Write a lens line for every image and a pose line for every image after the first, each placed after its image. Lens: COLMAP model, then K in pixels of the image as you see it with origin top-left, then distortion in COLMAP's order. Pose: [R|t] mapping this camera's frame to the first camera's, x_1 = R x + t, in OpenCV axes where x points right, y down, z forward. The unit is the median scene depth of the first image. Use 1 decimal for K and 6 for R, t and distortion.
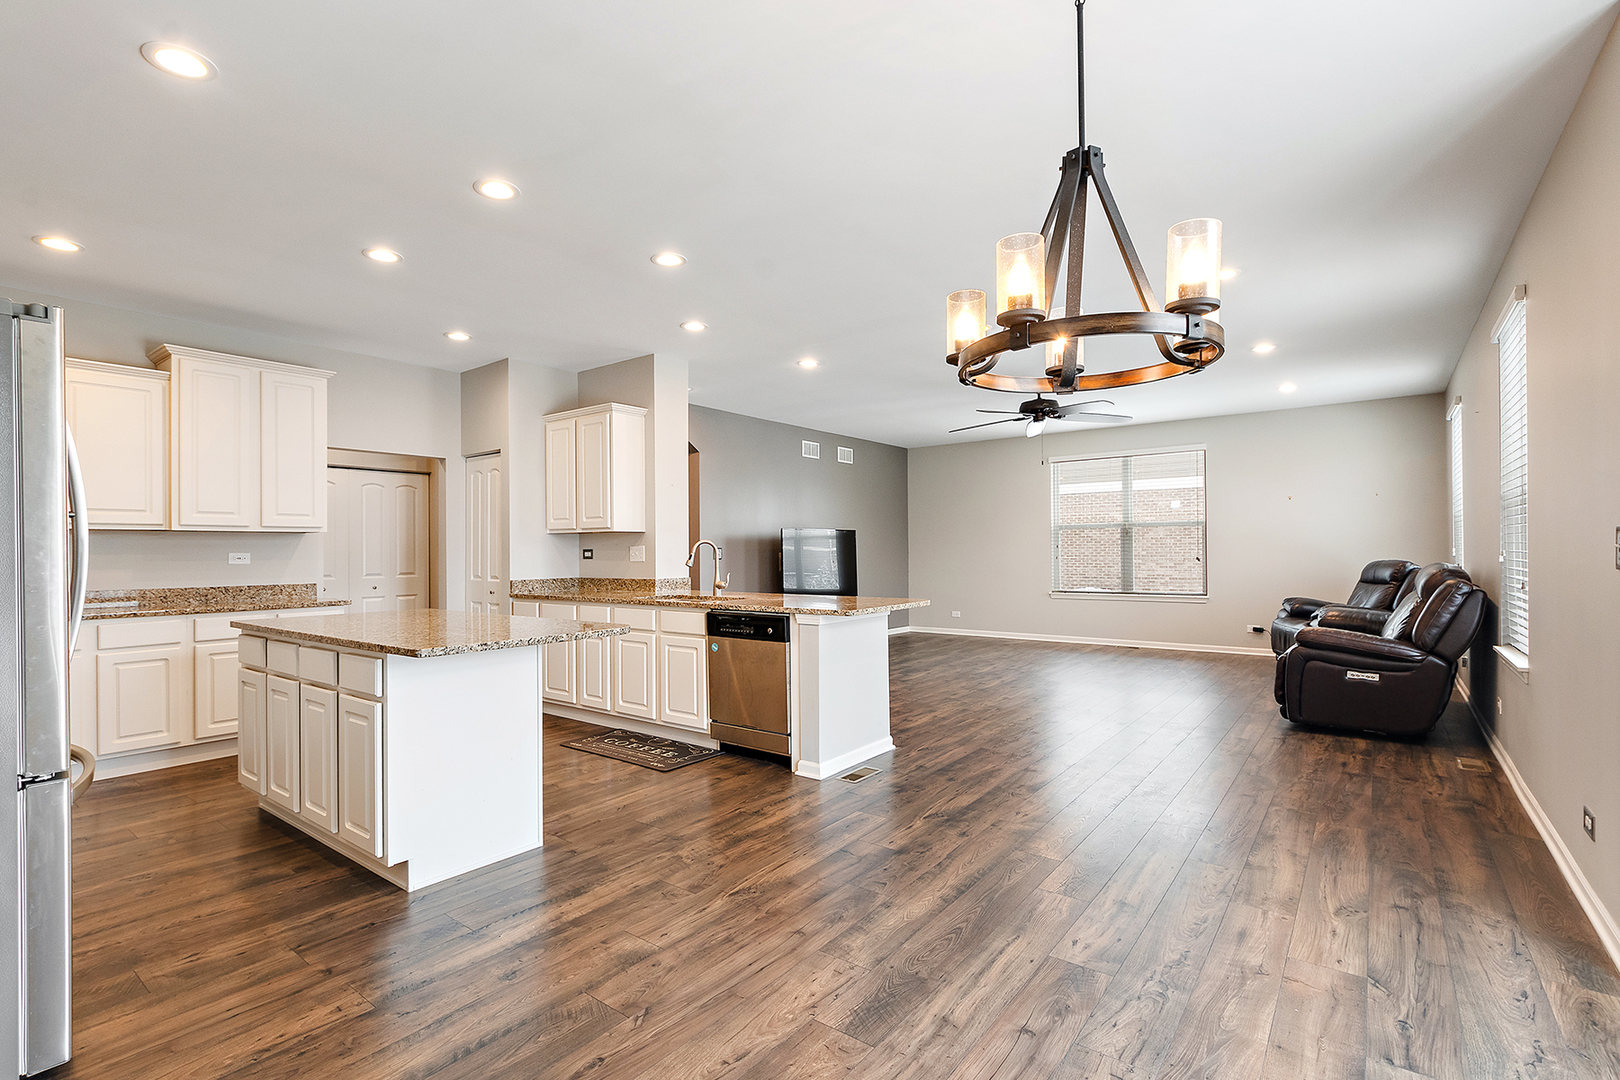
lens RADIAL K [[730.7, 0, 807.0], [0, 730.7, 514.9], [0, 0, 1]] dist [0.001154, -0.000053]
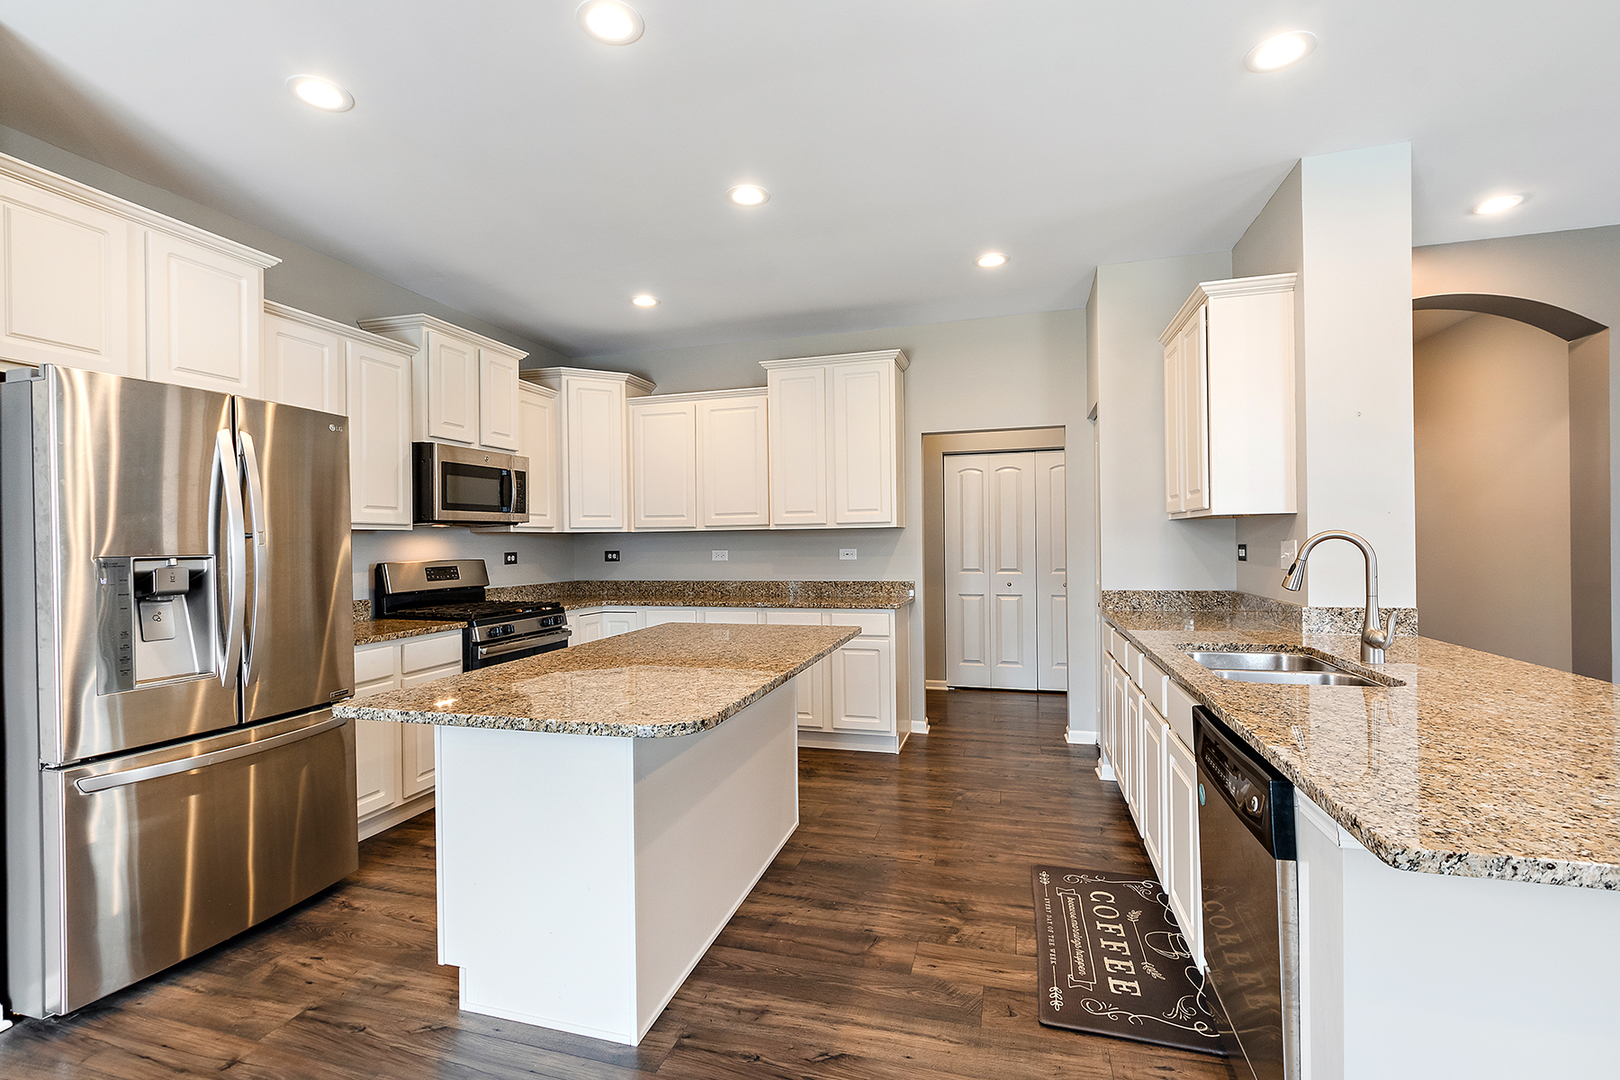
lens RADIAL K [[729.9, 0, 810.0], [0, 729.9, 540.0], [0, 0, 1]] dist [0.000200, -0.000087]
pose [[0.349102, 0.003062, -0.937080, 0.176790], [0.058555, 0.997969, 0.025075, 0.011107], [0.935254, -0.063624, 0.348213, 0.626107]]
